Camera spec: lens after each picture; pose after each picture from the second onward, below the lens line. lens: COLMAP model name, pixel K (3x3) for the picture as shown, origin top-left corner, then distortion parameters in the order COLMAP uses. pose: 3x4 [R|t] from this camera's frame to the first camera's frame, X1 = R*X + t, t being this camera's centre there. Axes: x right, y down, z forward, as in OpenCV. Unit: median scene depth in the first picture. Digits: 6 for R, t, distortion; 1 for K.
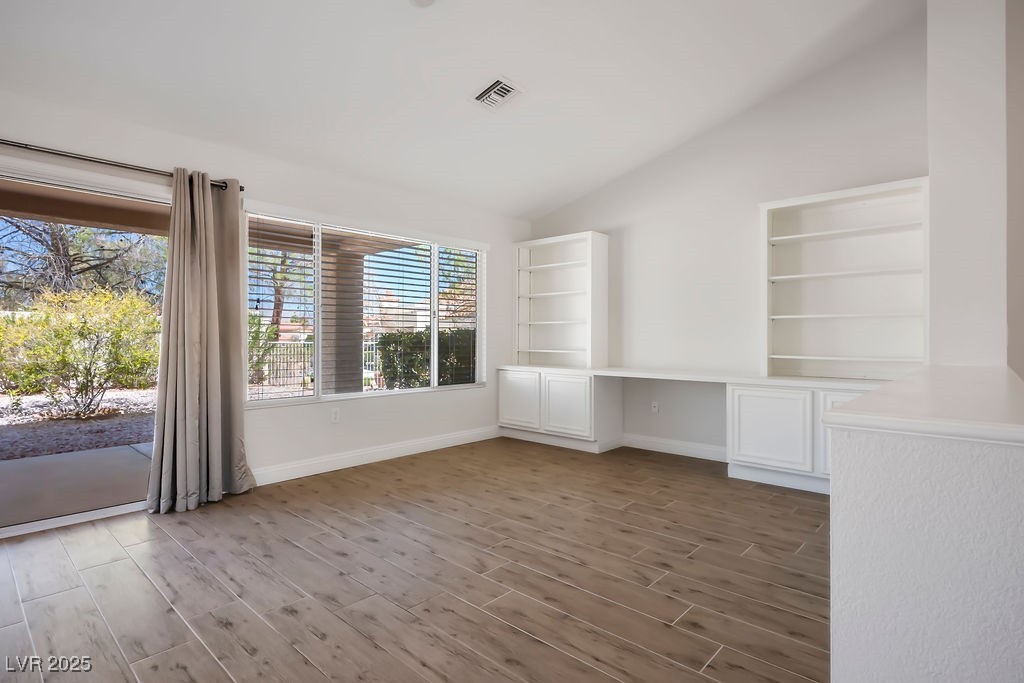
lens RADIAL K [[516.2, 0, 510.2], [0, 516.2, 331.1], [0, 0, 1]] dist [0.001253, 0.000991]
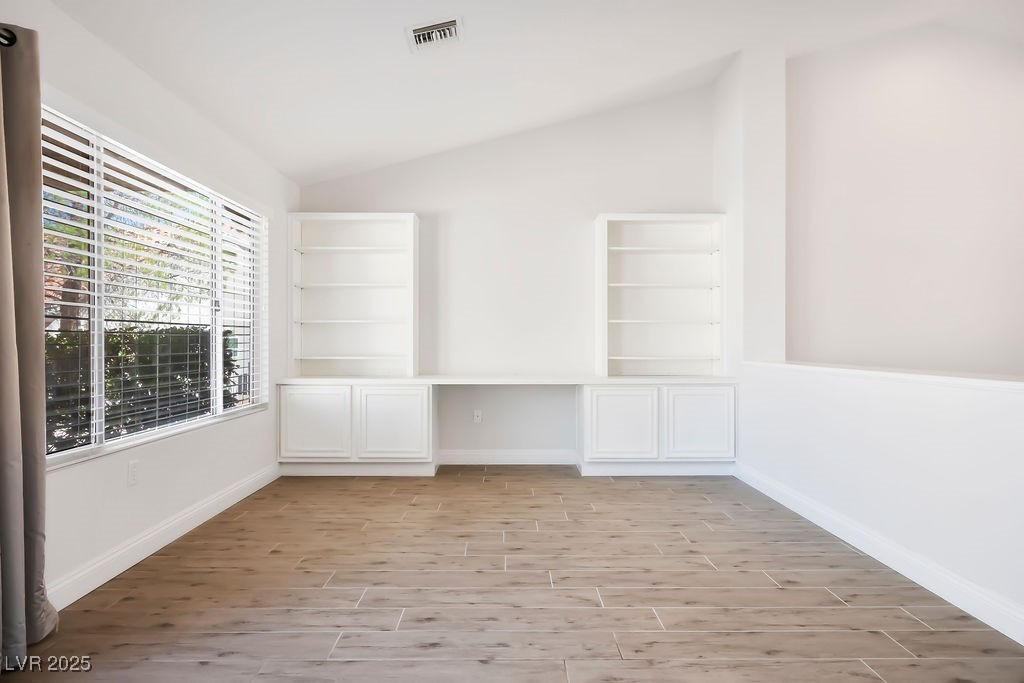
lens RADIAL K [[624.5, 0, 512.0], [0, 624.5, 341.5], [0, 0, 1]] dist [0.001534, 0.000835]
pose [[0.729786, -0.002505, 0.683671, -0.615749], [-0.008517, 0.999882, 0.012754, 0.000257], [-0.683623, -0.015130, 0.729679, 0.221830]]
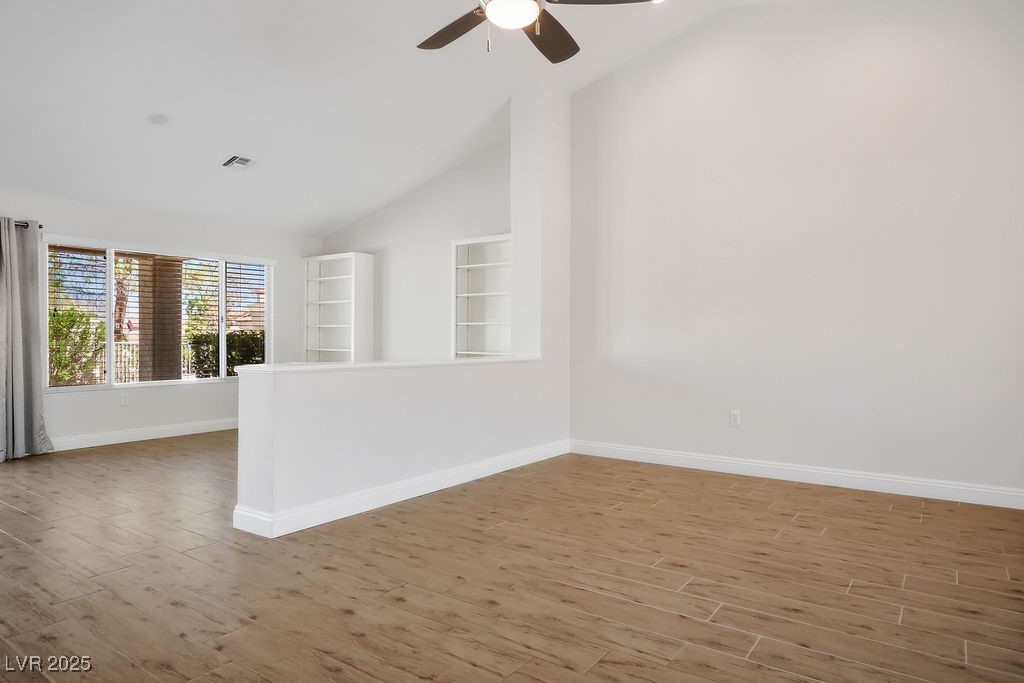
lens RADIAL K [[606.6, 0, 511.6], [0, 606.6, 337.2], [0, 0, 1]] dist [-0.017041, 0.000482]
pose [[0.992567, 0.001441, 0.121692, 0.522527], [-0.003198, 0.999893, 0.014246, -0.018211], [-0.121659, -0.014530, 0.992466, -0.719974]]
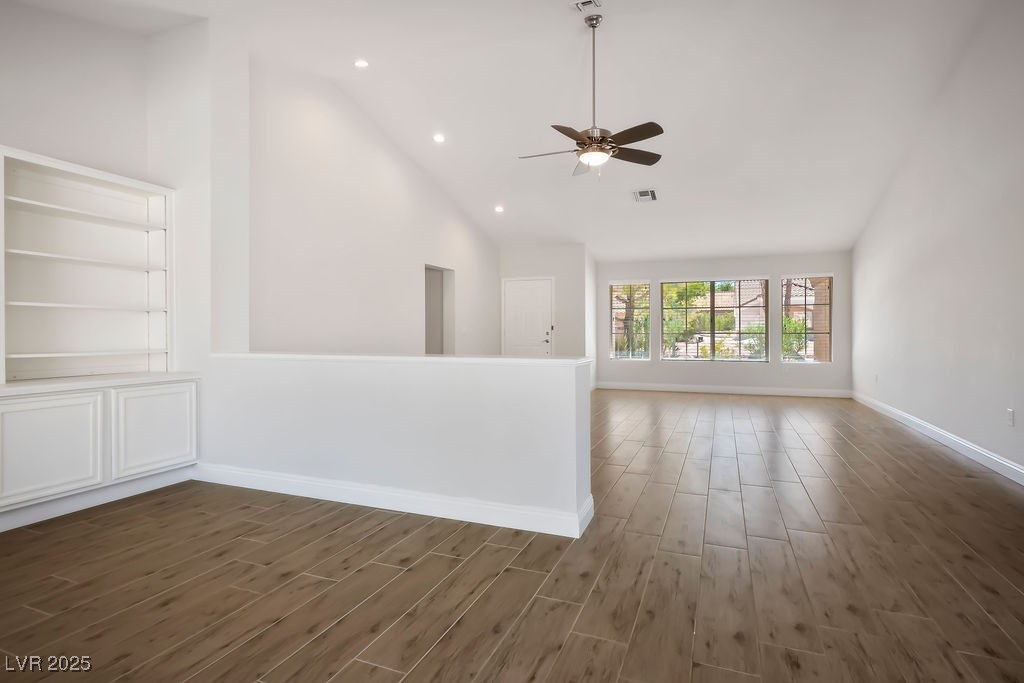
lens RADIAL K [[516.2, 0, 510.2], [0, 516.2, 331.1], [0, 0, 1]] dist [0.001253, 0.000991]
pose [[-0.345266, 0.001627, 0.938504, -0.508875], [-0.013091, 0.999893, -0.006550, 0.009700], [-0.938414, -0.014547, -0.345208, 0.673467]]
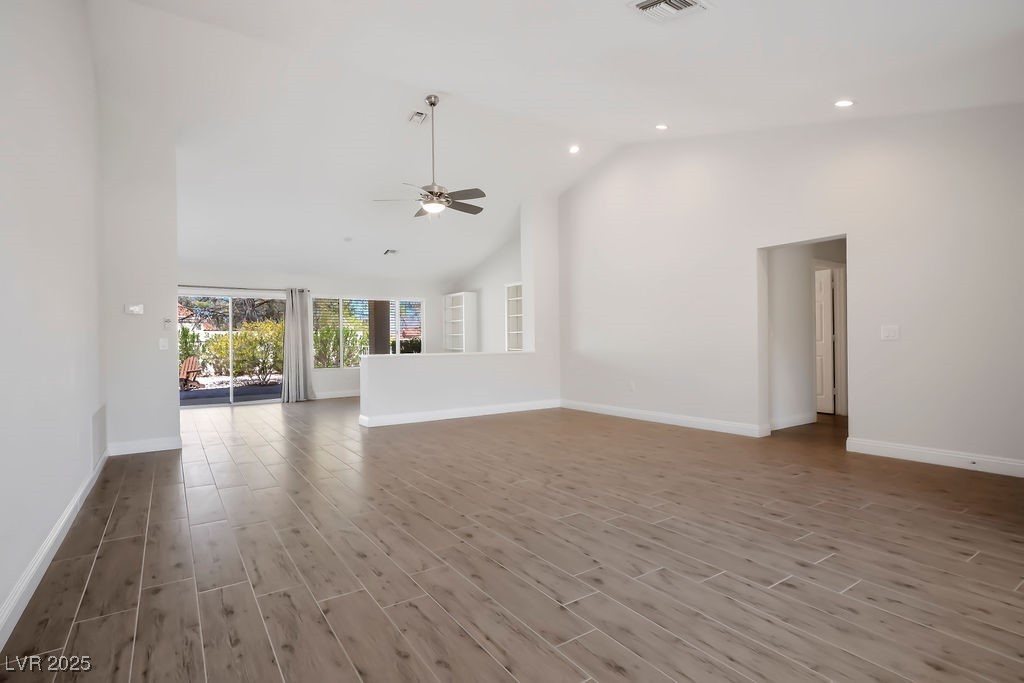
lens RADIAL K [[507.5, 0, 507.3], [0, 507.5, 341.7], [0, 0, 1]] dist [-0.002082, -0.000502]
pose [[0.971439, -0.015212, -0.236801, 1.215360], [0.019042, 0.999722, 0.013896, -0.021767], [0.236524, -0.018008, 0.971459, -1.470317]]
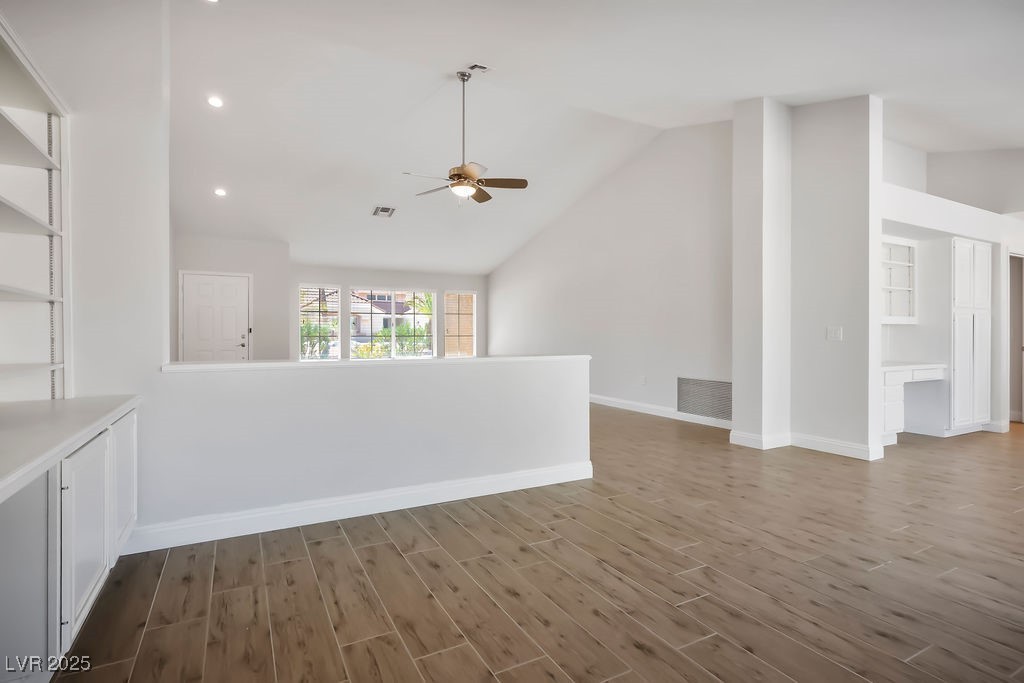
lens RADIAL K [[507.5, 0, 507.3], [0, 507.5, 341.7], [0, 0, 1]] dist [-0.002082, -0.000502]
pose [[-0.943111, -0.006669, 0.332410, -0.009610], [-0.006614, 0.999977, 0.001297, 0.015481], [-0.332411, -0.000976, -0.943134, 1.421744]]
